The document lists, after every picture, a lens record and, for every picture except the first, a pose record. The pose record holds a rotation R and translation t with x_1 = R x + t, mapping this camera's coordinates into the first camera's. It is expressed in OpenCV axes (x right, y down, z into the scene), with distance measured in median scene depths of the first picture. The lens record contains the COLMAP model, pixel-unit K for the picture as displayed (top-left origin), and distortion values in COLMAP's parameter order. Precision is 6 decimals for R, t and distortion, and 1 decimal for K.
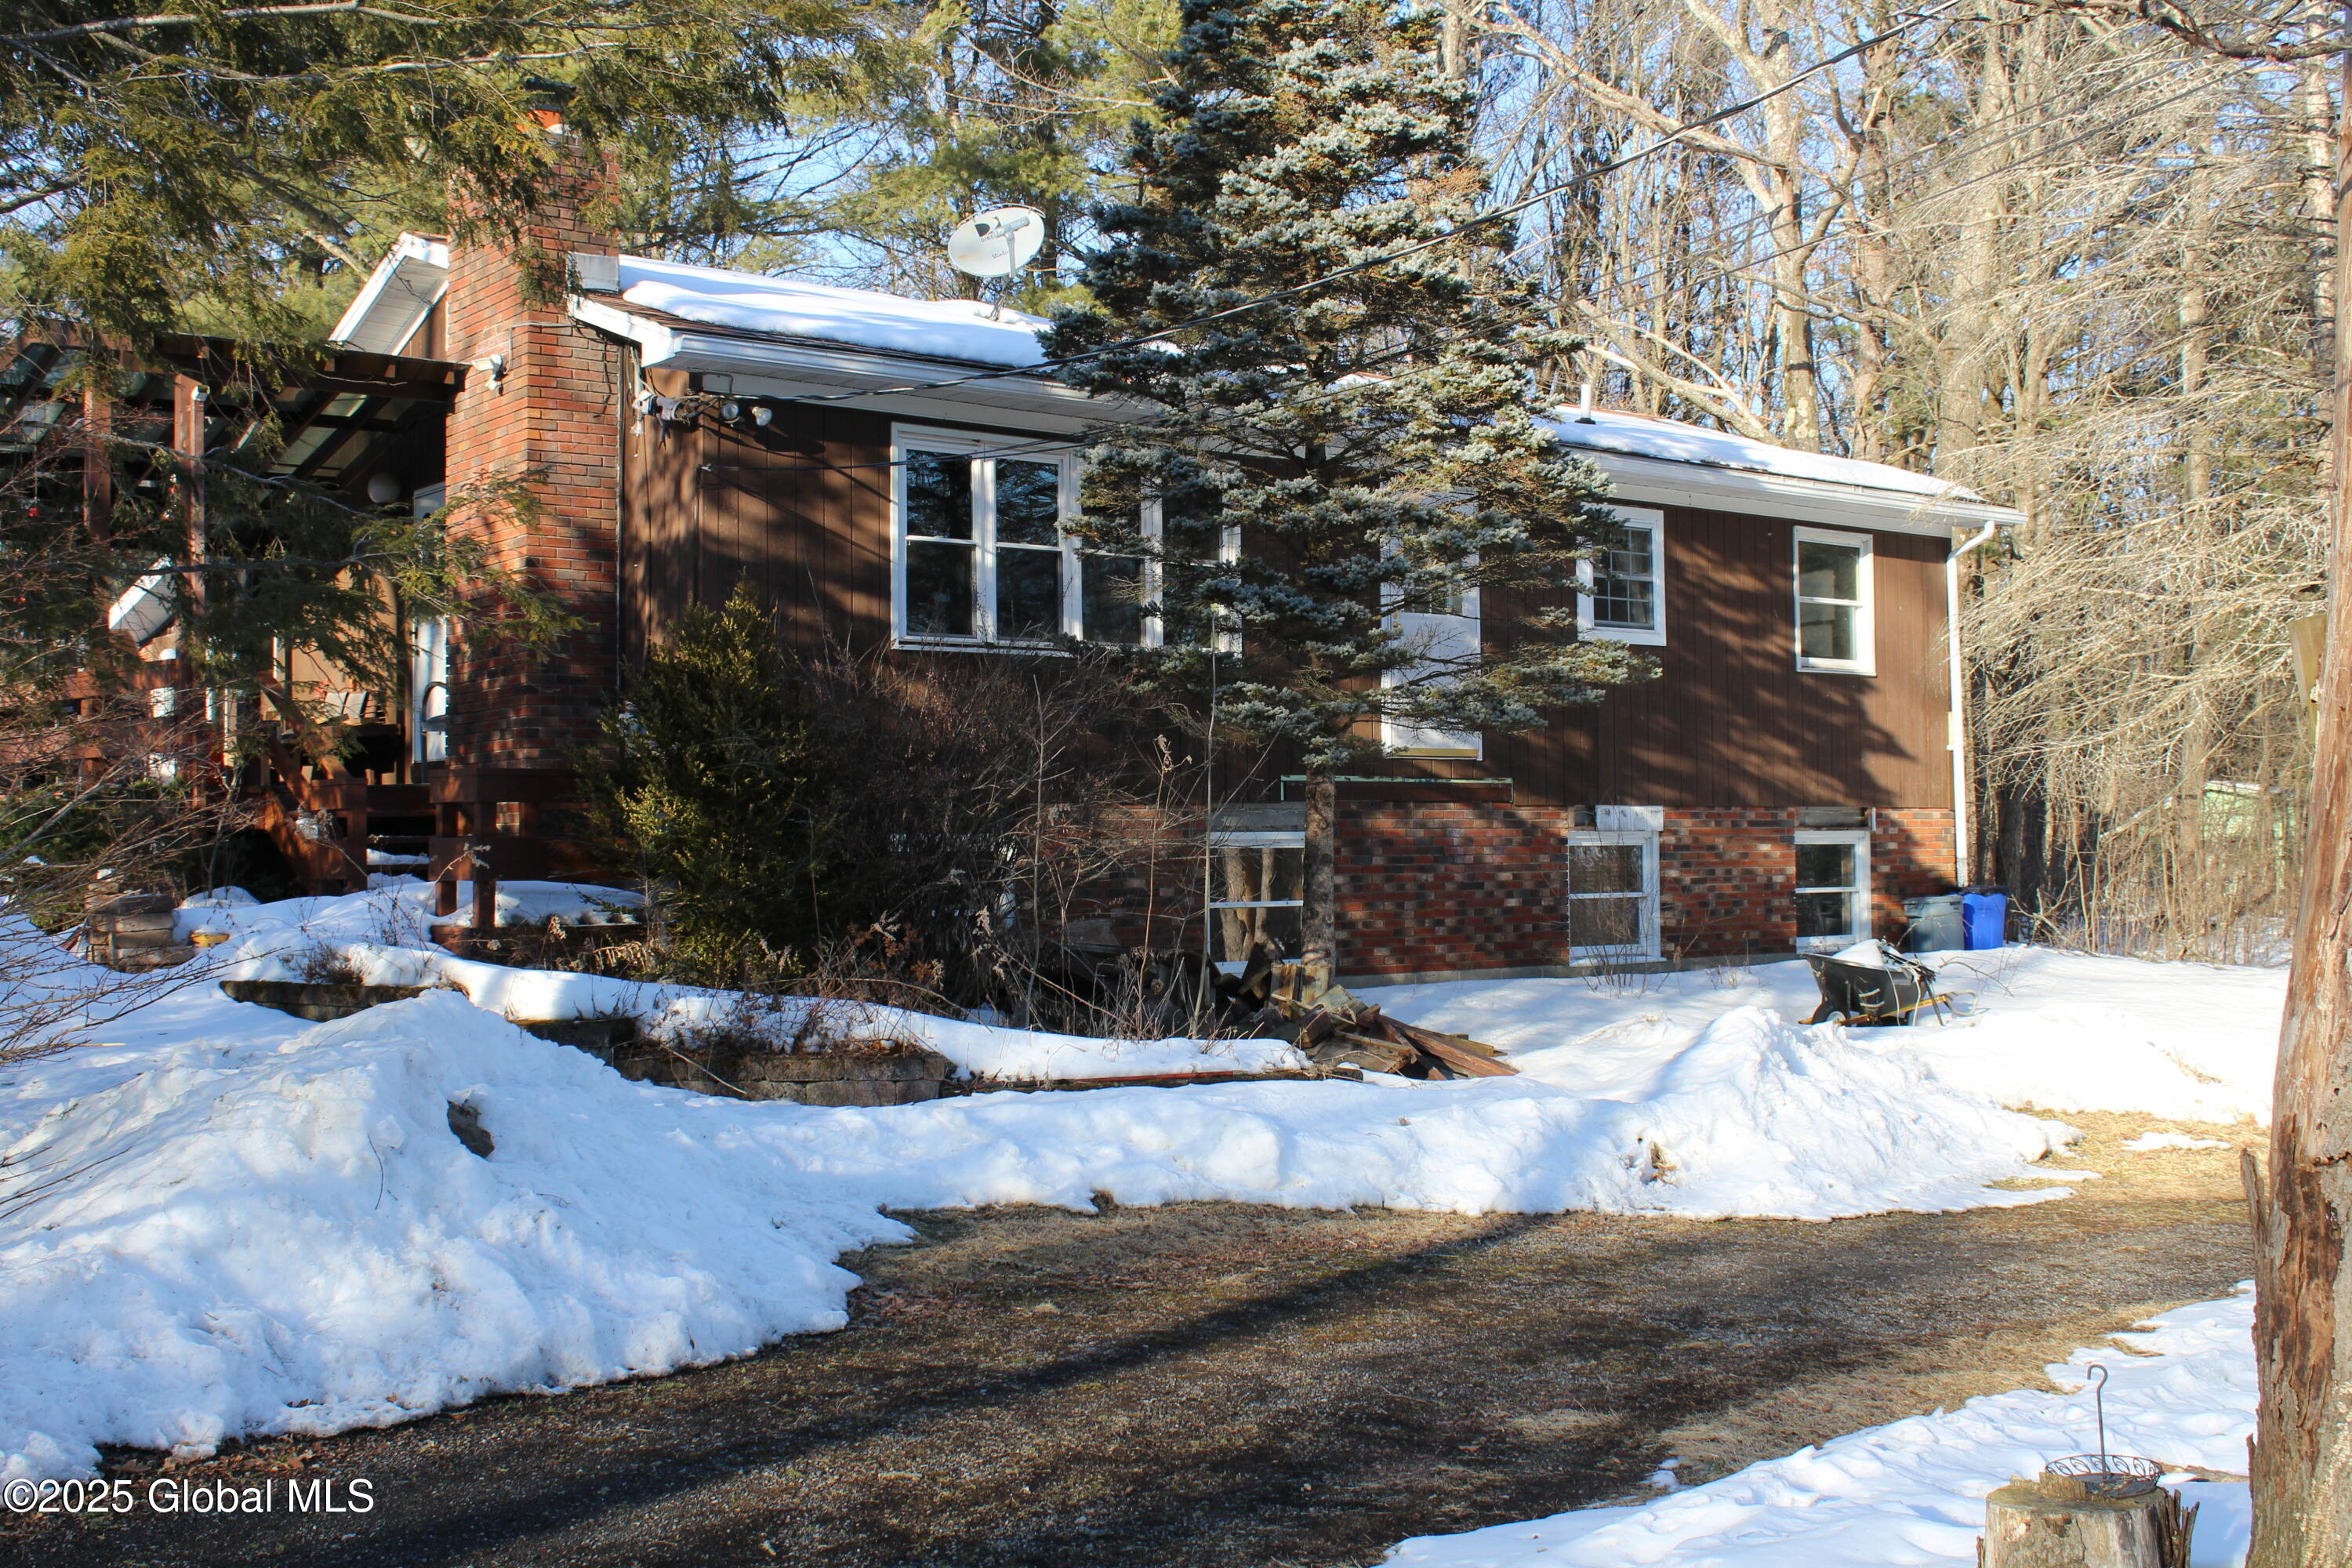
lens RADIAL K [[2552.8, 0, 1176.0], [0, 2552.8, 784.0], [0, 0, 1]] dist [-0.085020, 0.001000]
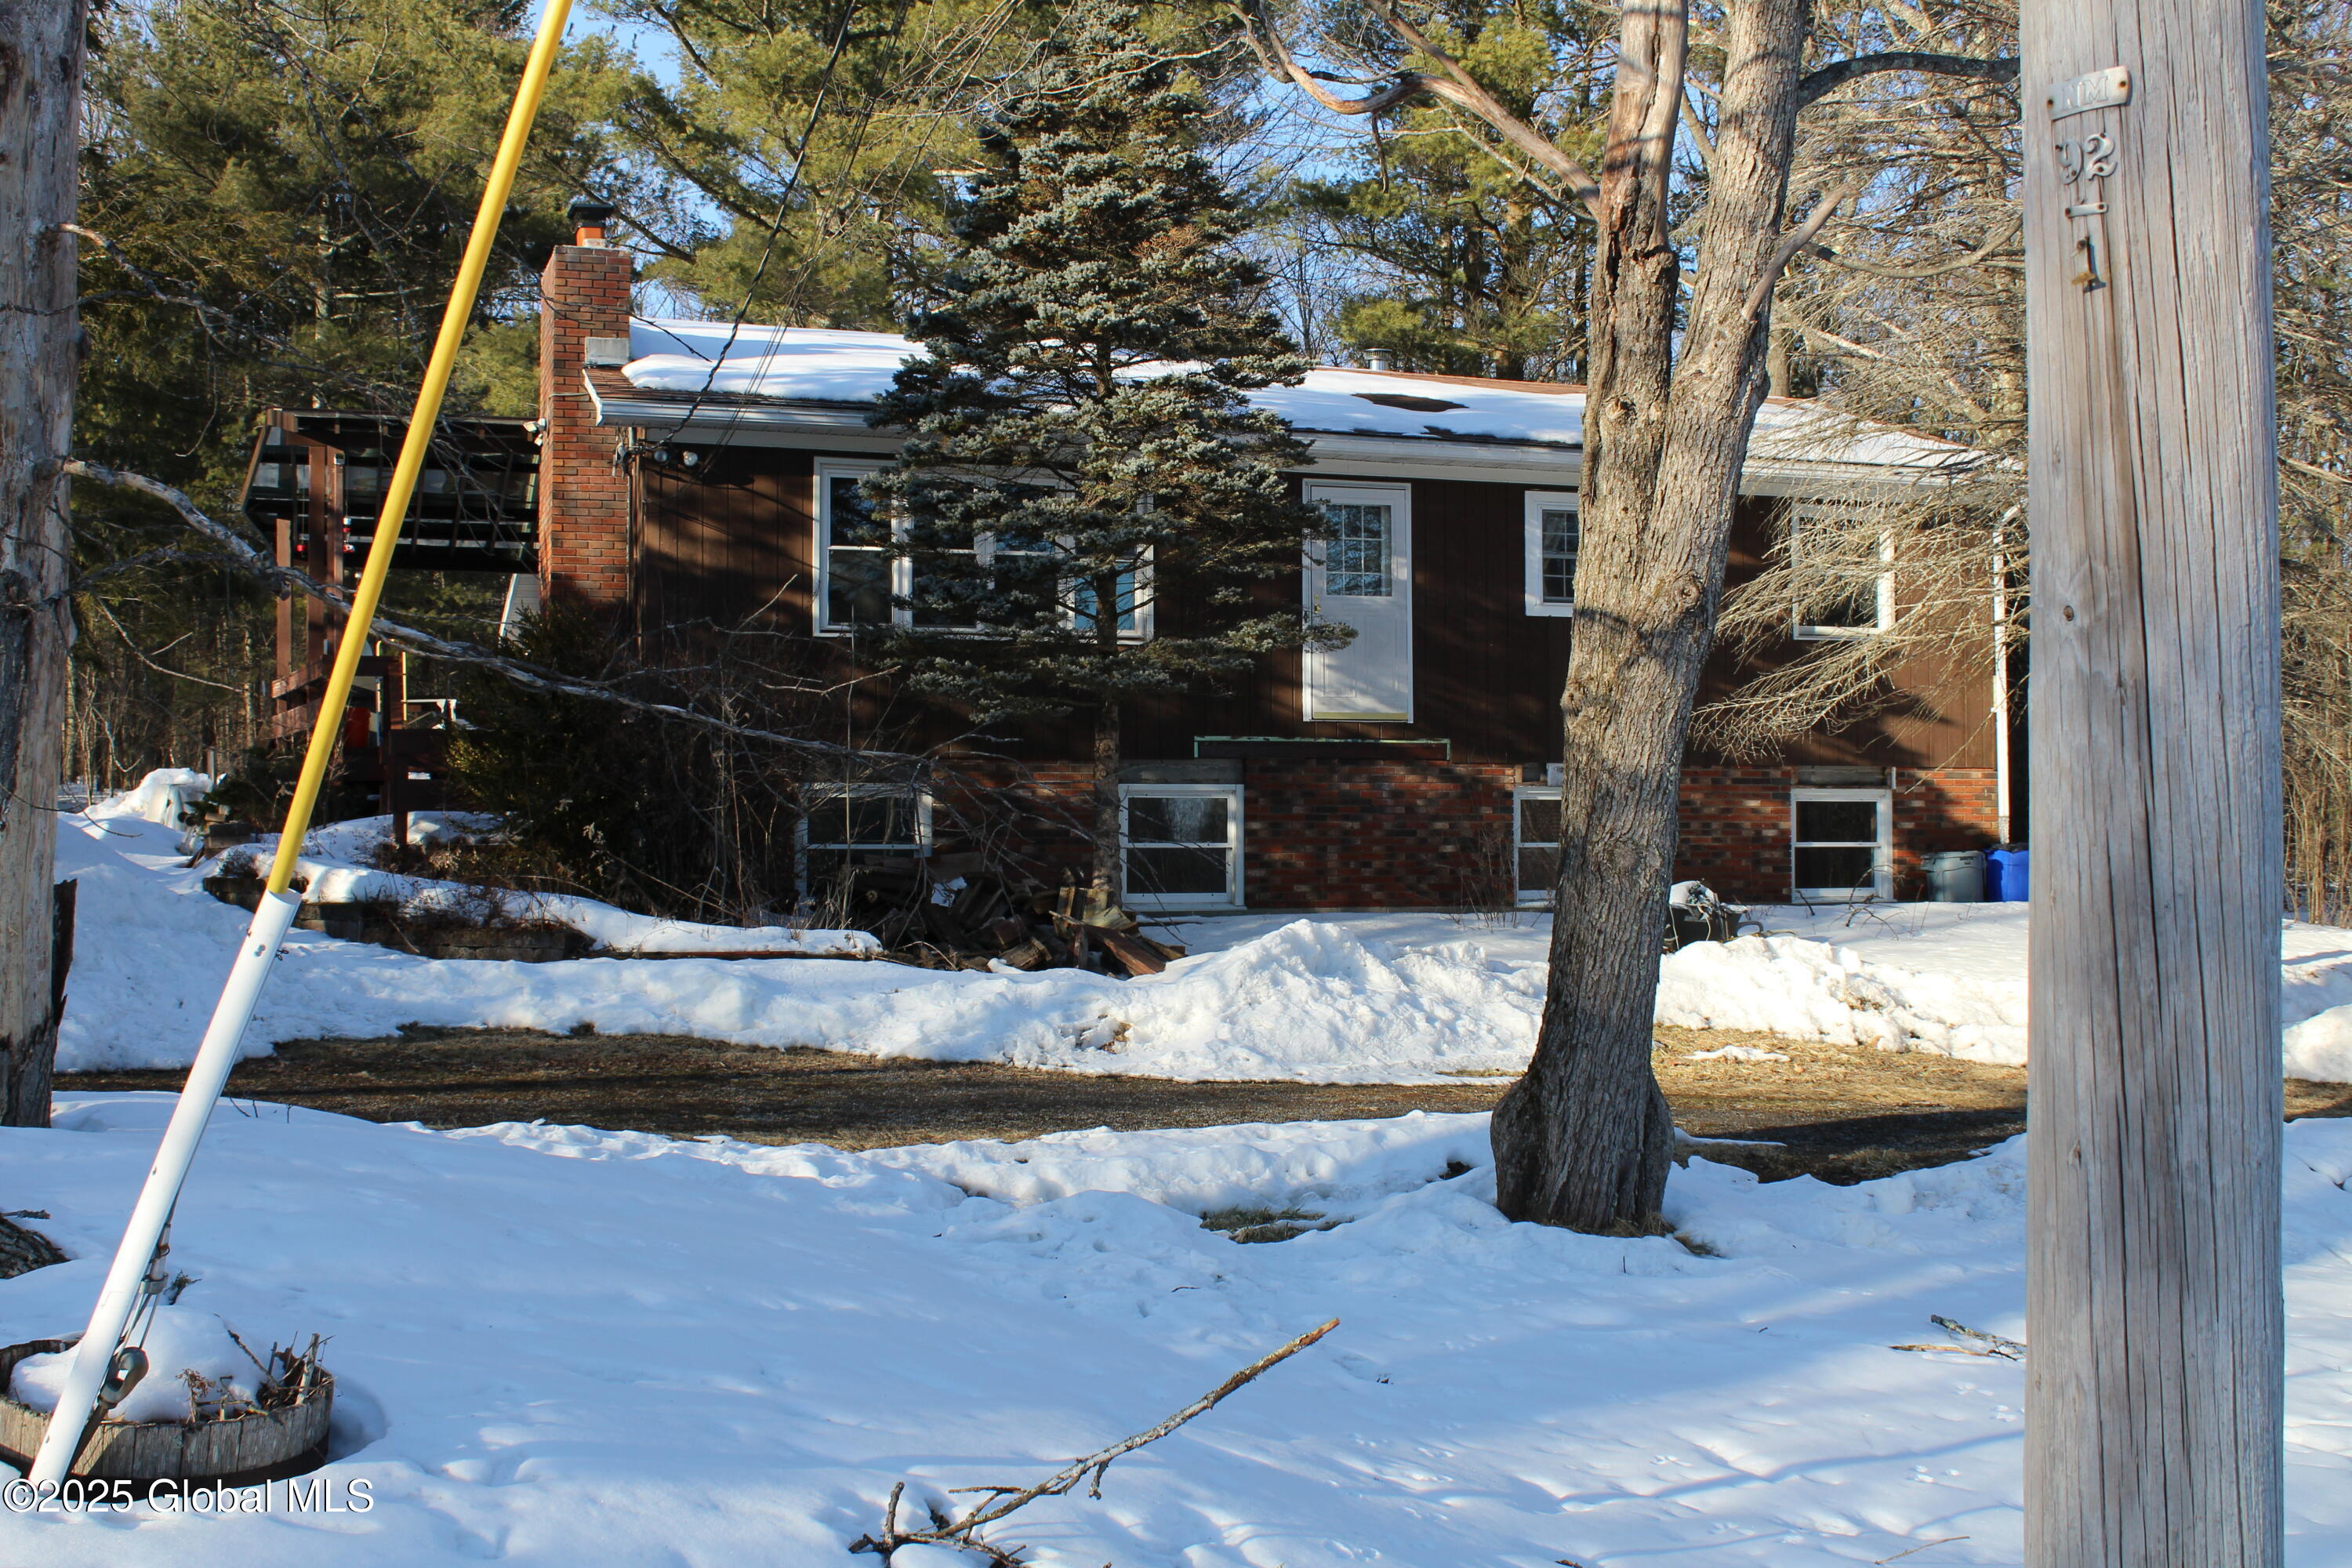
lens RADIAL K [[2552.8, 0, 1176.0], [0, 2552.8, 784.0], [0, 0, 1]] dist [-0.085020, 0.001000]
pose [[0.940527, -0.000902, -0.339717, 0.482161], [0.002312, 0.999990, 0.003746, 0.015943], [0.339710, -0.004309, 0.940520, -0.126810]]
